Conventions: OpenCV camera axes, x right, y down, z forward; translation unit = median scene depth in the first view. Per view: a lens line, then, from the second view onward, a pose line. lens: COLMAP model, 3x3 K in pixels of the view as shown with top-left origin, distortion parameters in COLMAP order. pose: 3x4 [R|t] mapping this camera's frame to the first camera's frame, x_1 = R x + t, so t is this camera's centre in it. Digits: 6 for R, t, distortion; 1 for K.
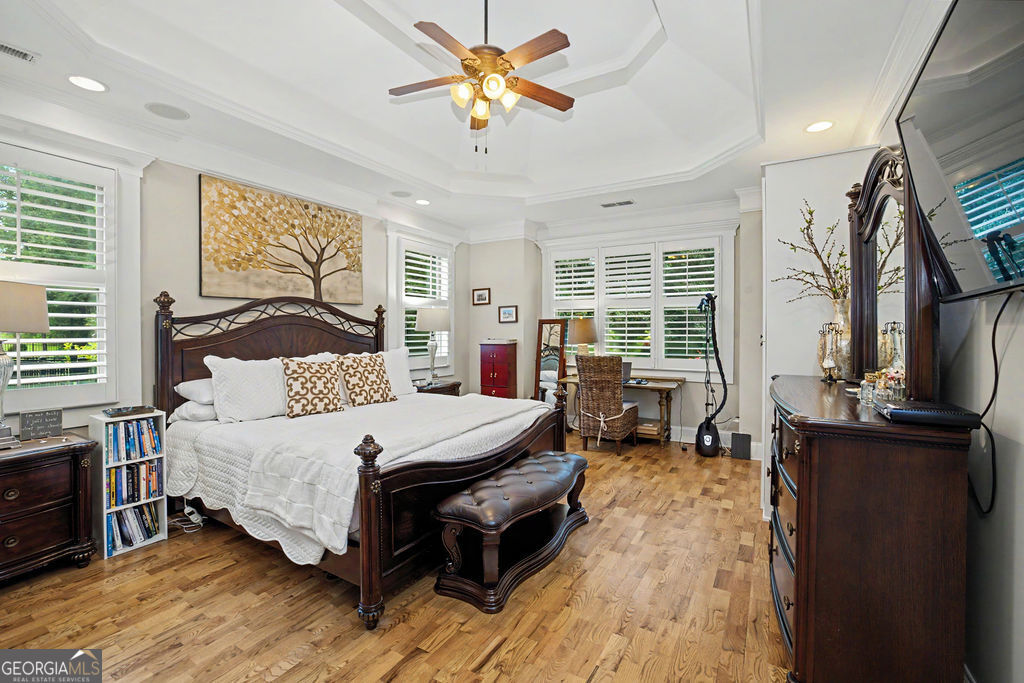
lens RADIAL K [[443.4, 0, 509.0], [0, 443.4, 325.0], [0, 0, 1]] dist [-0.026668, 0.000219]
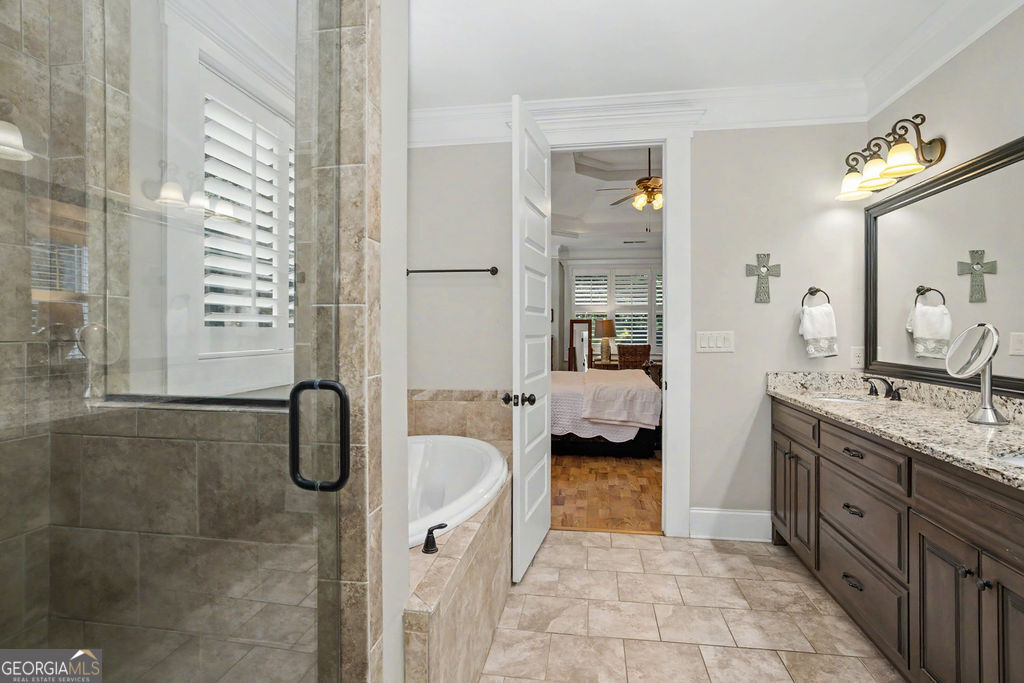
lens RADIAL K [[507.6, 0, 510.9], [0, 507.6, 325.6], [0, 0, 1]] dist [-0.003016, -0.000539]
pose [[0.930032, 0.003467, 0.367461, -1.030131], [-0.005464, 0.999975, 0.004394, -0.001342], [-0.367437, -0.006094, 0.930028, -0.573637]]
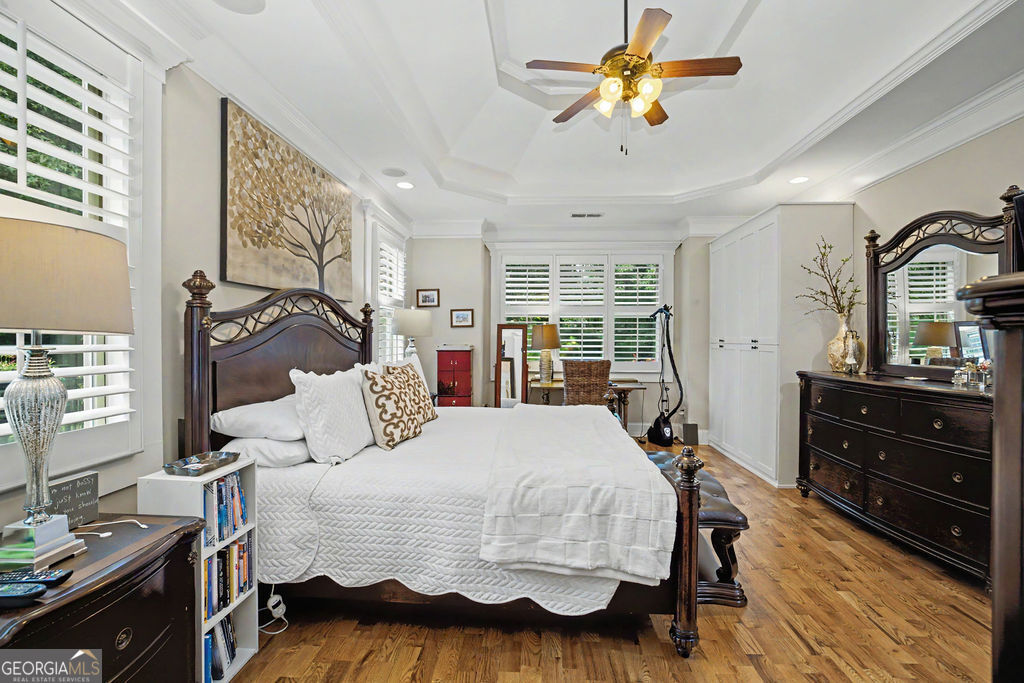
lens RADIAL K [[453.9, 0, 510.4], [0, 453.9, 331.2], [0, 0, 1]] dist [-0.029644, 0.000362]
pose [[0.888836, 0.009682, 0.458122, -0.552720], [-0.010003, 0.999948, -0.001727, 0.006141], [-0.458115, -0.003048, 0.888888, 0.170319]]
